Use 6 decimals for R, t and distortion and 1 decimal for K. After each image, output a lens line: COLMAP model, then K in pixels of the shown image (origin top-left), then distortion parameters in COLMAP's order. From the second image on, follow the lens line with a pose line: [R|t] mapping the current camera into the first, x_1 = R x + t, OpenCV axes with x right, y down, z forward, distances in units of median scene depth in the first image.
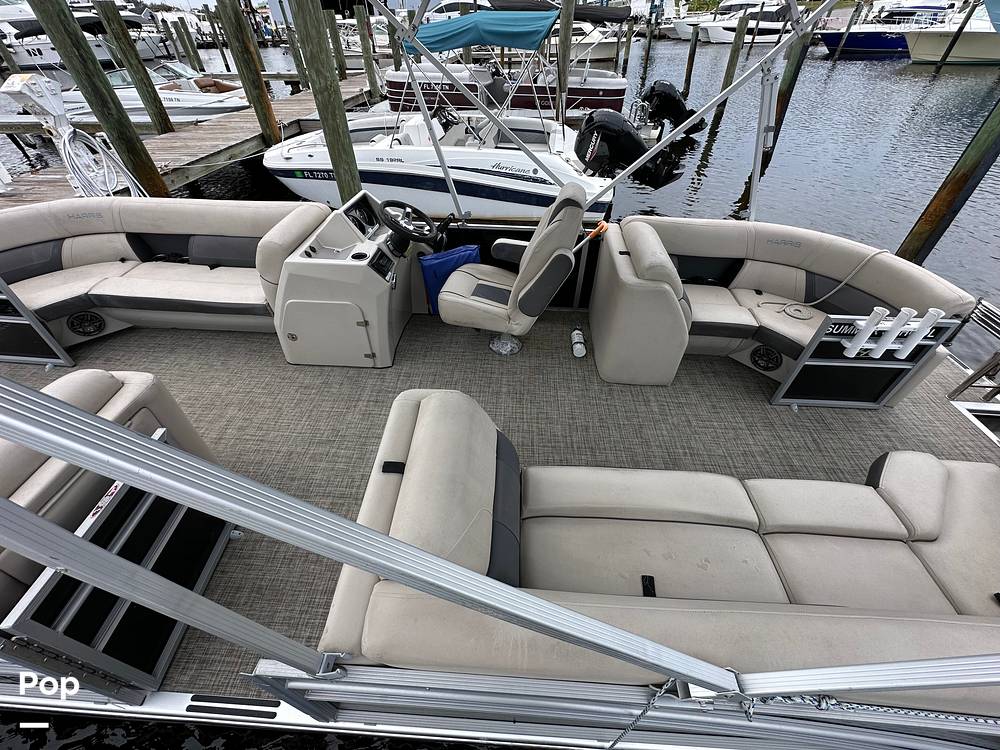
lens RADIAL K [[397.1, 0, 499.1], [0, 397.1, 374.4], [0, 0, 1]] dist [-0.002277, 0.000364]
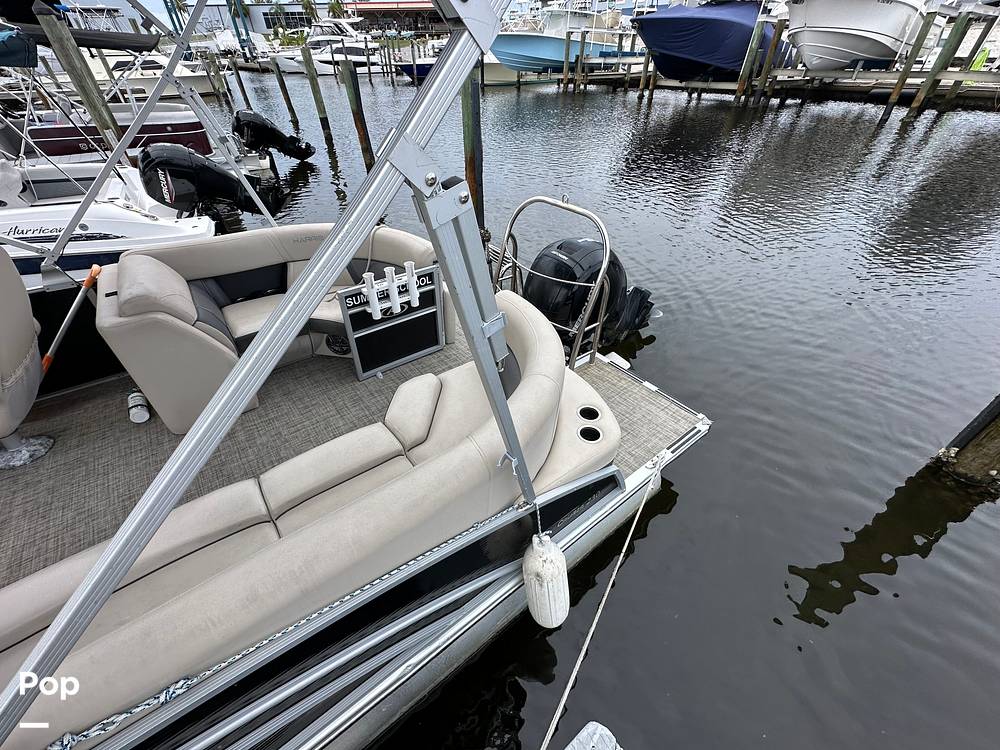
lens RADIAL K [[398.1, 0, 495.6], [0, 398.1, 377.1], [0, 0, 1]] dist [-0.003426, 0.000302]
pose [[0.756413, -0.406214, 0.512669, 0.371604], [0.430737, 0.899191, 0.076947, 0.125701], [-0.492244, 0.162622, 0.855132, -0.094576]]
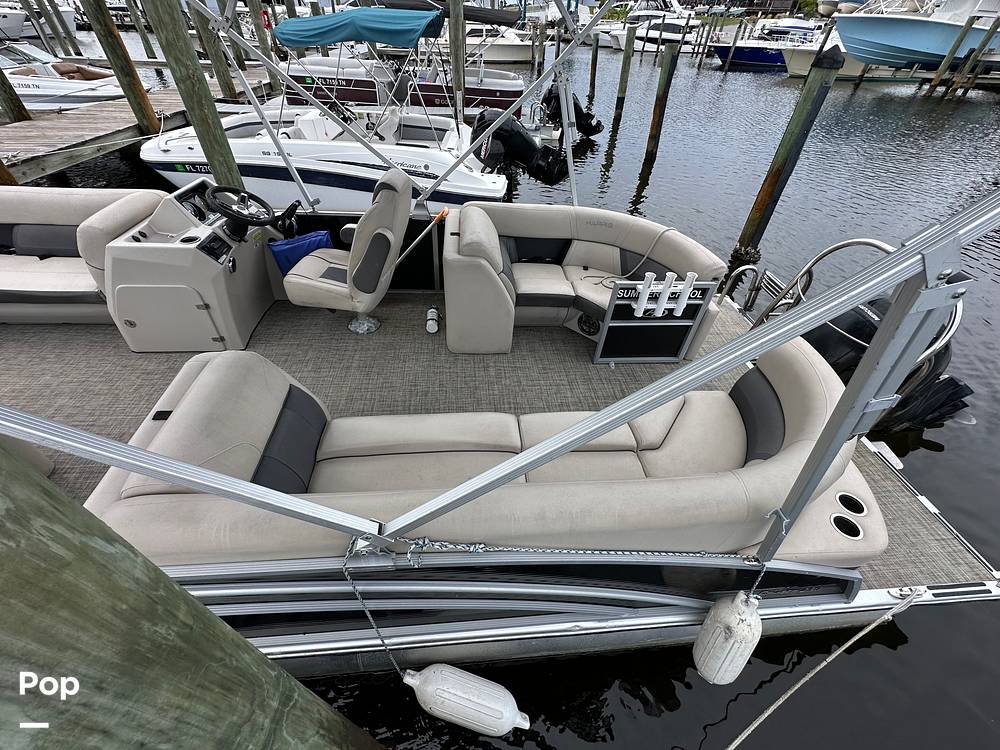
lens RADIAL K [[396.9, 0, 500.4], [0, 396.9, 376.3], [0, 0, 1]] dist [-0.002286, 0.000675]
pose [[0.989467, -0.060771, 0.131382, 0.234731], [0.060294, 0.998152, 0.007610, 0.077739], [-0.131602, 0.000392, 0.991303, -0.099227]]
